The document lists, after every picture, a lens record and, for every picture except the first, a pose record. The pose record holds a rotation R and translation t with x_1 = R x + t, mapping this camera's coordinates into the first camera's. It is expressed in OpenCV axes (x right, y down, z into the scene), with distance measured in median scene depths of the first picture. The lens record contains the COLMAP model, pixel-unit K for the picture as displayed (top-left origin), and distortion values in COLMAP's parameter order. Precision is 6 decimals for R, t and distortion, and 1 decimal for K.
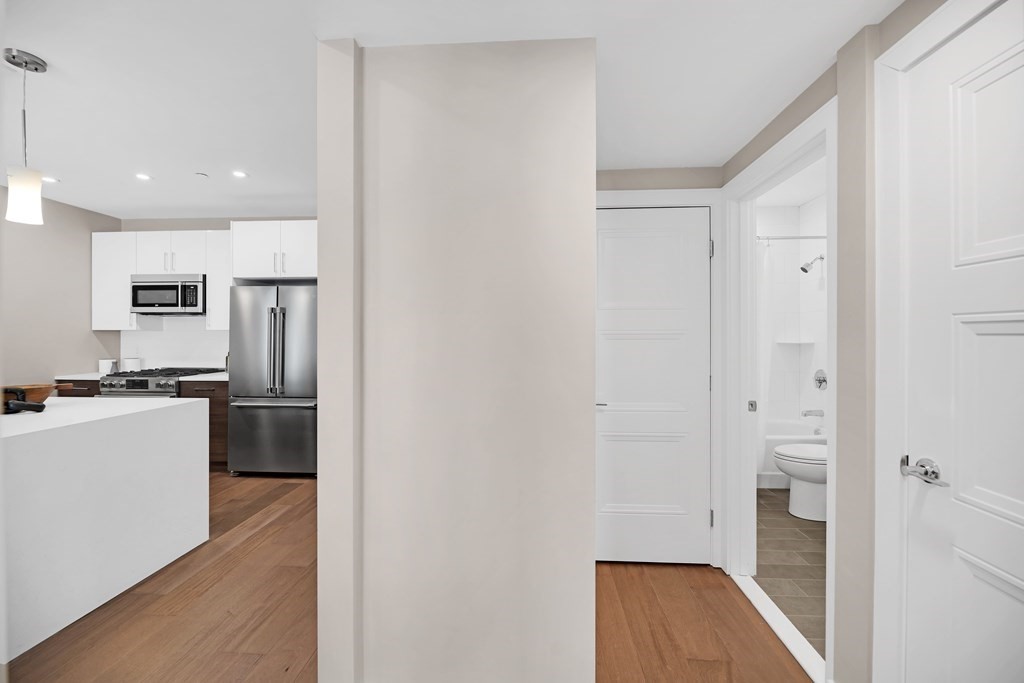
lens RADIAL K [[402.9, 0, 516.3], [0, 402.9, 339.4], [0, 0, 1]] dist [0.000478, -0.000248]
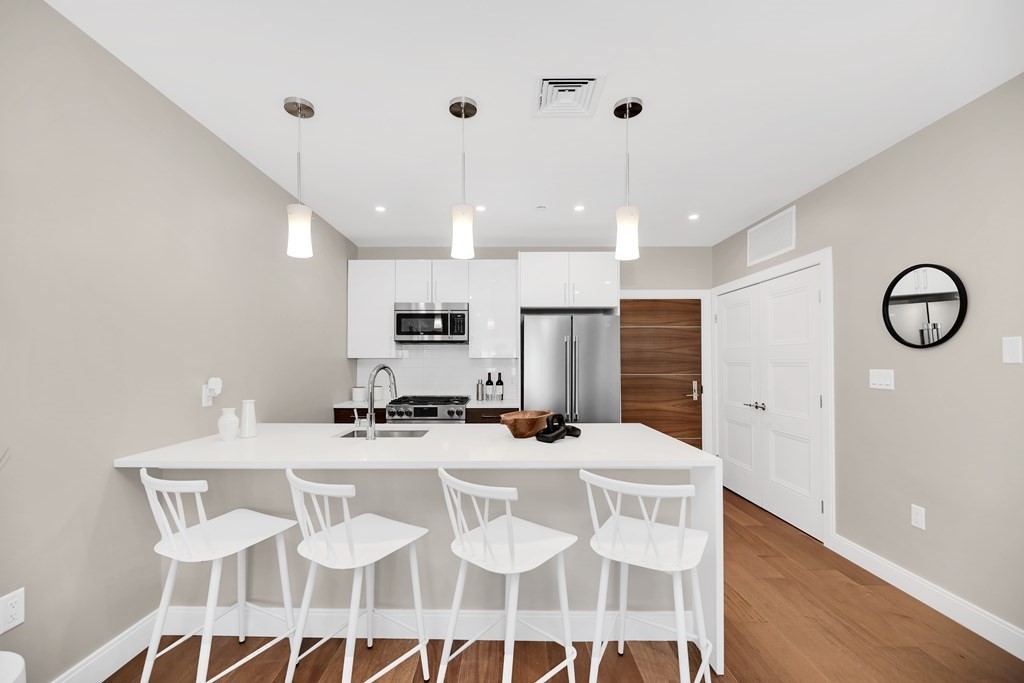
lens RADIAL K [[402.9, 0, 519.0], [0, 402.9, 366.2], [0, 0, 1]] dist [0.000478, -0.000248]
pose [[0.998464, -0.004991, 0.055171, -0.731863], [0.004720, 0.999976, 0.005041, -0.006965], [-0.055195, -0.004773, 0.998464, -0.022645]]
